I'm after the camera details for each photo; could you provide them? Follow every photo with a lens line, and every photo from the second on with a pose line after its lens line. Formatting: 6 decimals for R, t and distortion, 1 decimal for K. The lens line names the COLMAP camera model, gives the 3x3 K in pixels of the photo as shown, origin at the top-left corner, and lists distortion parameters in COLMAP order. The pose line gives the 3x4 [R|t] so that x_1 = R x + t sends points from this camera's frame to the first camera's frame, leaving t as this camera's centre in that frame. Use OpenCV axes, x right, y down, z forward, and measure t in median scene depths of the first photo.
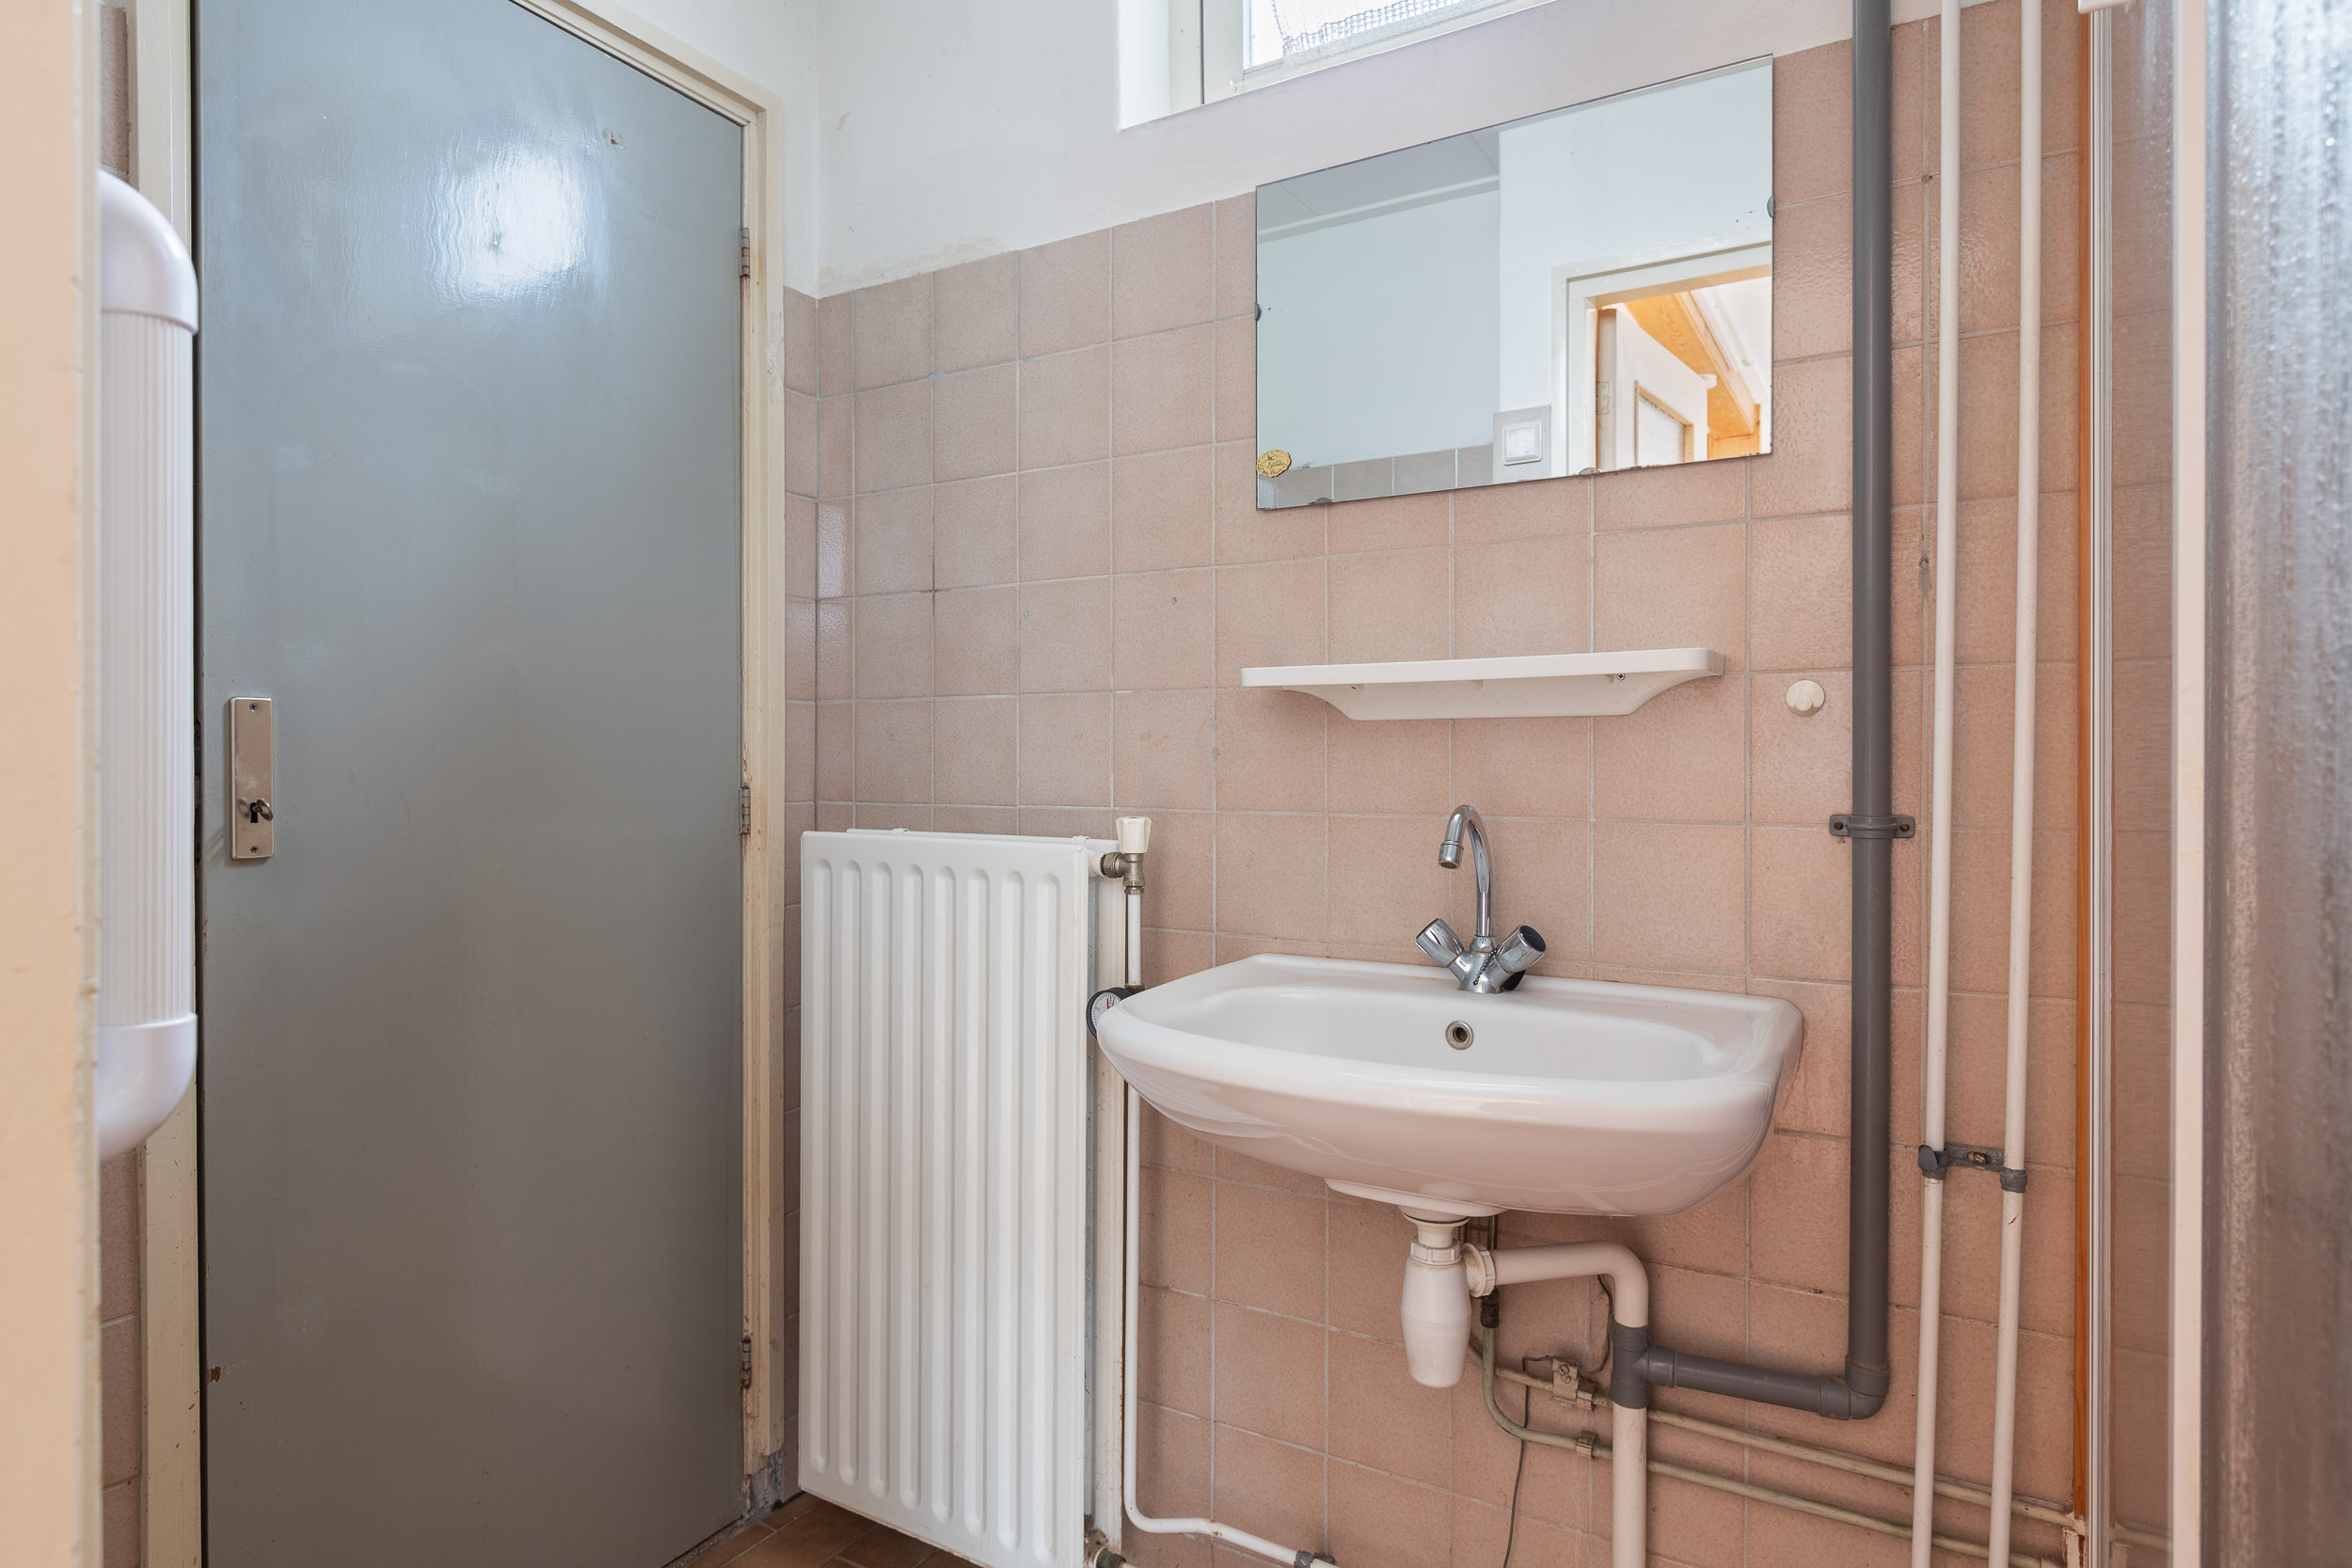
lens RADIAL K [[1274.3, 0, 1180.6], [0, 1274.3, 777.7], [0, 0, 1]] dist [0.004241, 0.000727]
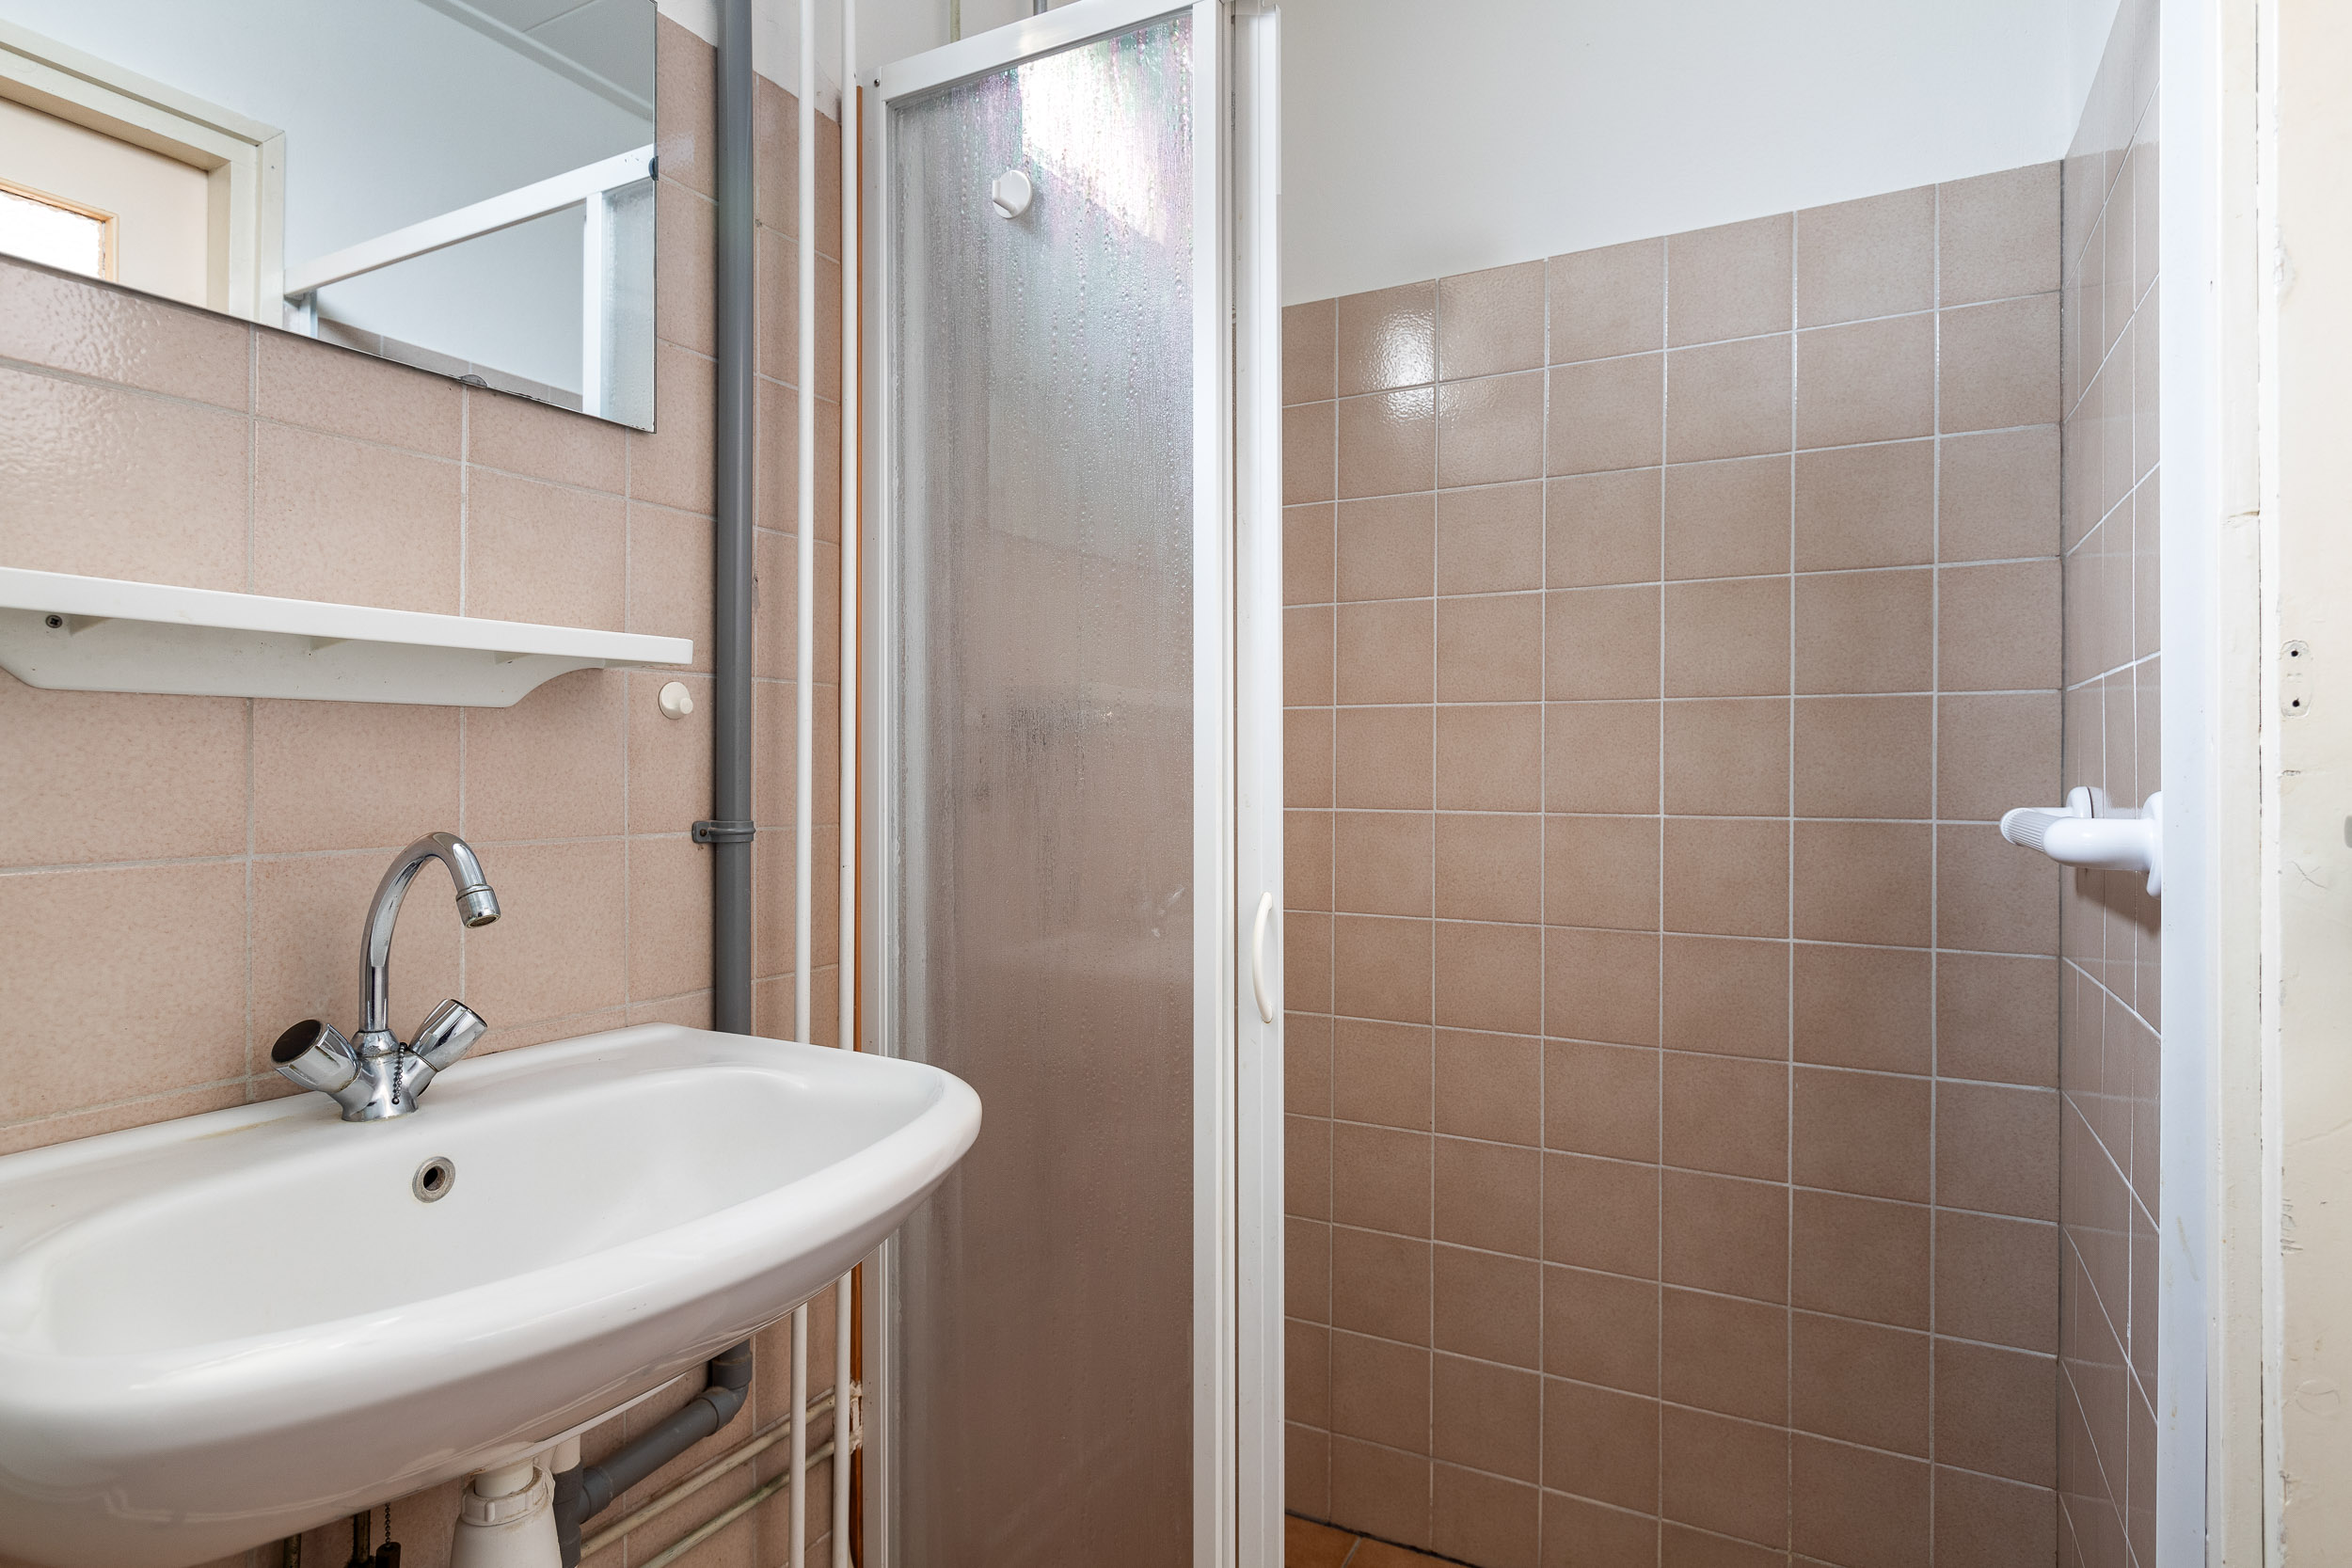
lens RADIAL K [[1274.3, 0, 1180.5], [0, 1274.3, 770.6], [0, 0, 1]] dist [0.004241, 0.000727]
pose [[-0.052904, 0.002200, 0.998597, -0.472378], [0.013746, 0.999904, -0.001474, -0.004208], [-0.998505, 0.013648, -0.052929, 0.651740]]
